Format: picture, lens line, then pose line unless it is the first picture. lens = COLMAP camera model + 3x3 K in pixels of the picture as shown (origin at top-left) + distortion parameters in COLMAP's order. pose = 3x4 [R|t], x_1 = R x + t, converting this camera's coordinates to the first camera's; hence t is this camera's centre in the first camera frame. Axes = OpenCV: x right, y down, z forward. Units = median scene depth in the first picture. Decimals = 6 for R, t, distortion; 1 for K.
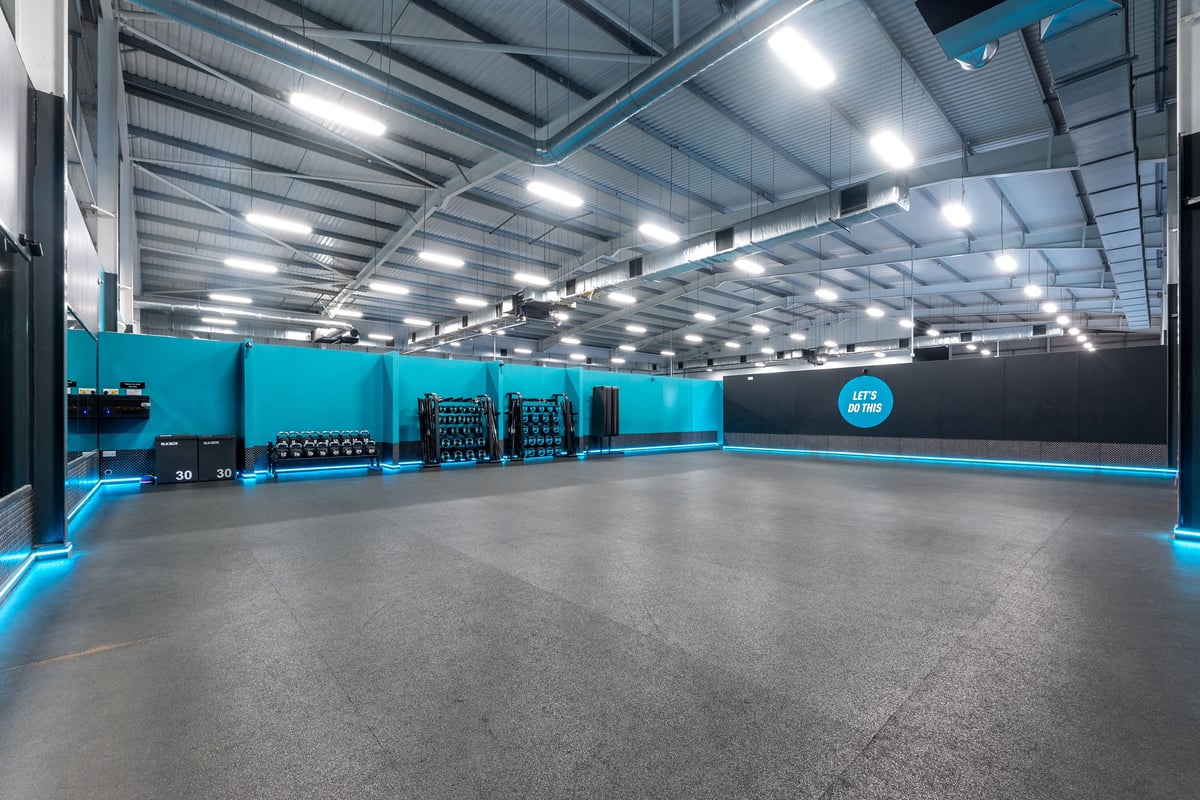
lens RADIAL K [[496.2, 0, 600.1], [0, 496.2, 421.2], [0, 0, 1]] dist [0.000011, -0.000100]
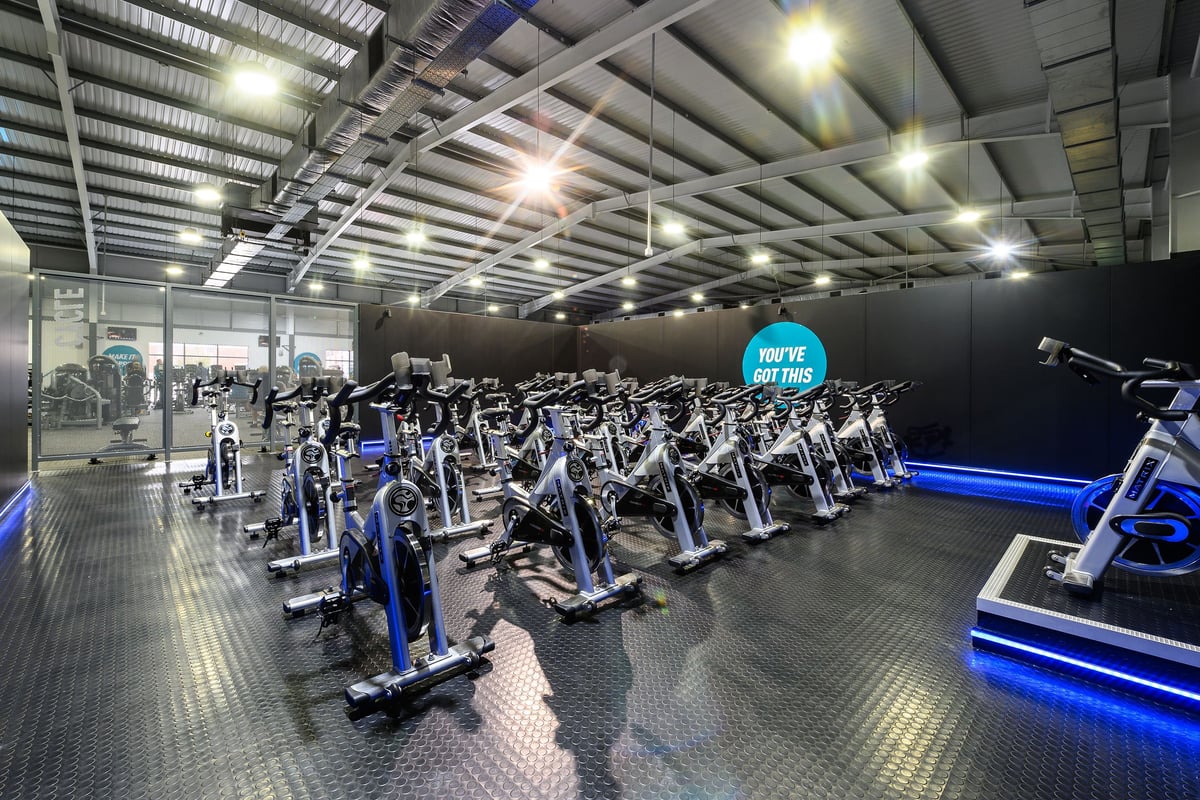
lens RADIAL K [[503.8, 0, 597.7], [0, 503.8, 393.5], [0, 0, 1]] dist [0.002820, 0.000206]
pose [[0.999563, 0.002858, 0.029432, 0.115612], [-0.003282, 0.999891, 0.014364, -0.003507], [-0.029388, -0.014455, 0.999464, 0.102960]]
